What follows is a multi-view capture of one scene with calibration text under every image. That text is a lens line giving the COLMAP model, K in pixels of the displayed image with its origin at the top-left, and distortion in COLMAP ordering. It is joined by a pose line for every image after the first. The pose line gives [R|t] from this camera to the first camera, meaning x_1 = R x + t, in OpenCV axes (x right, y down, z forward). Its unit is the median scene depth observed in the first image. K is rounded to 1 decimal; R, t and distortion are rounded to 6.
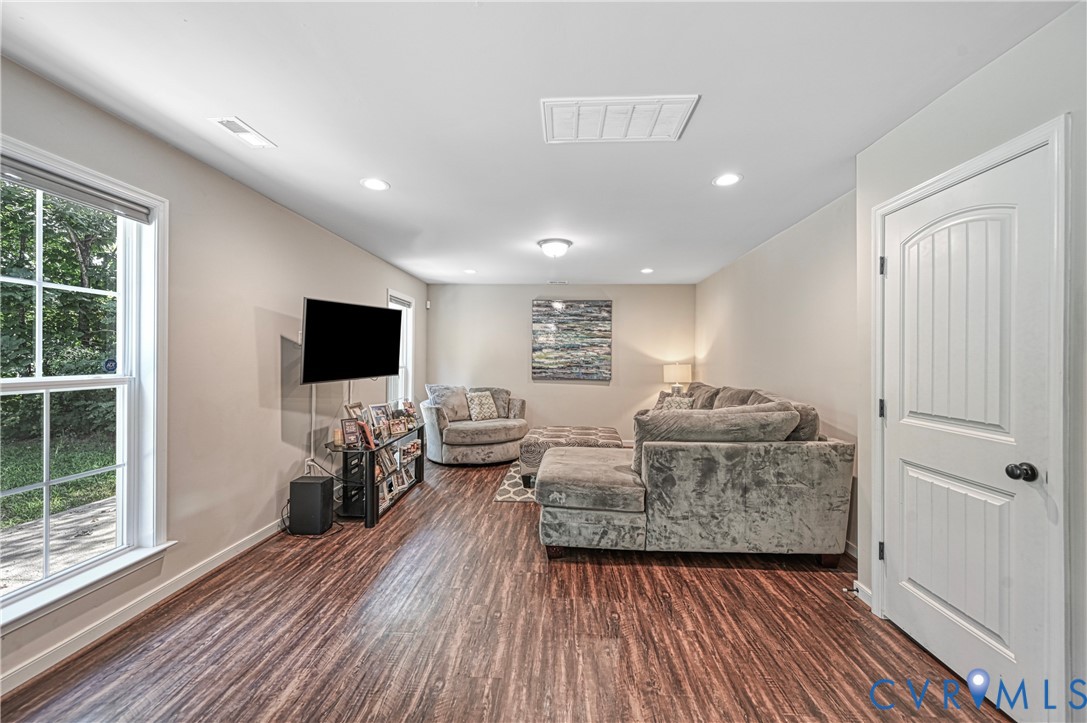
lens RADIAL K [[430.9, 0, 522.1], [0, 430.9, 358.8], [0, 0, 1]] dist [-0.000683, 0.000405]
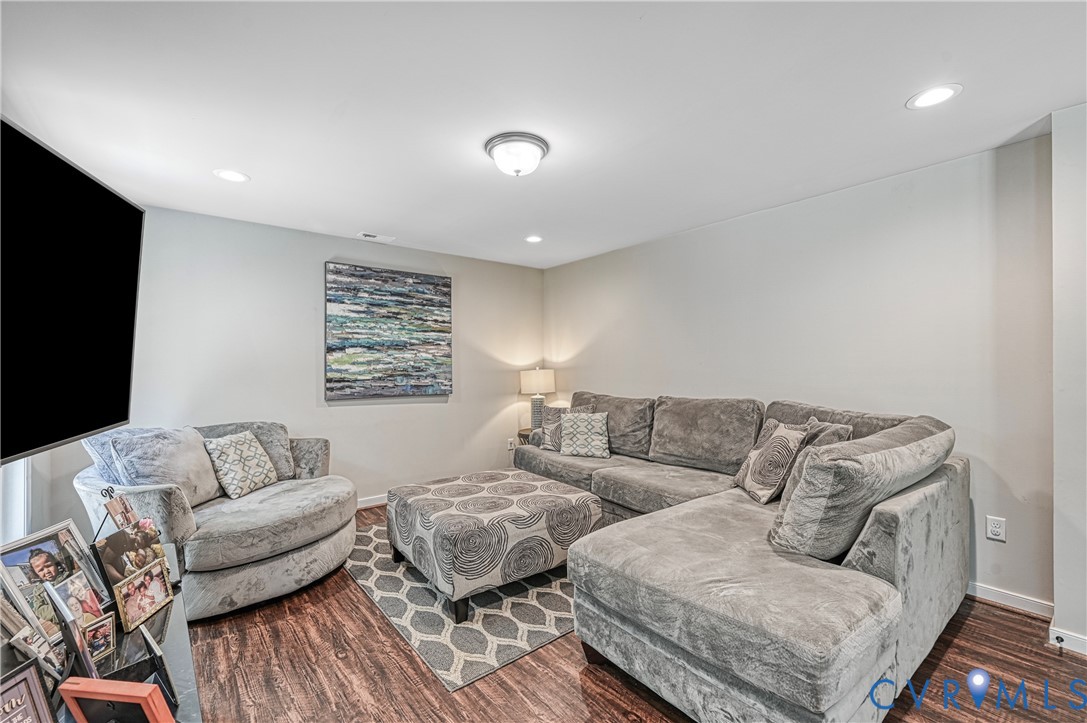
lens RADIAL K [[464.5, 0, 544.4], [0, 464.5, 363.5], [0, 0, 1]] dist [0.000106, -0.000141]
pose [[0.727117, -0.011214, 0.686422, -0.191682], [0.010246, 0.999932, 0.005482, -0.002034], [-0.686437, 0.003047, 0.727183, 0.360784]]
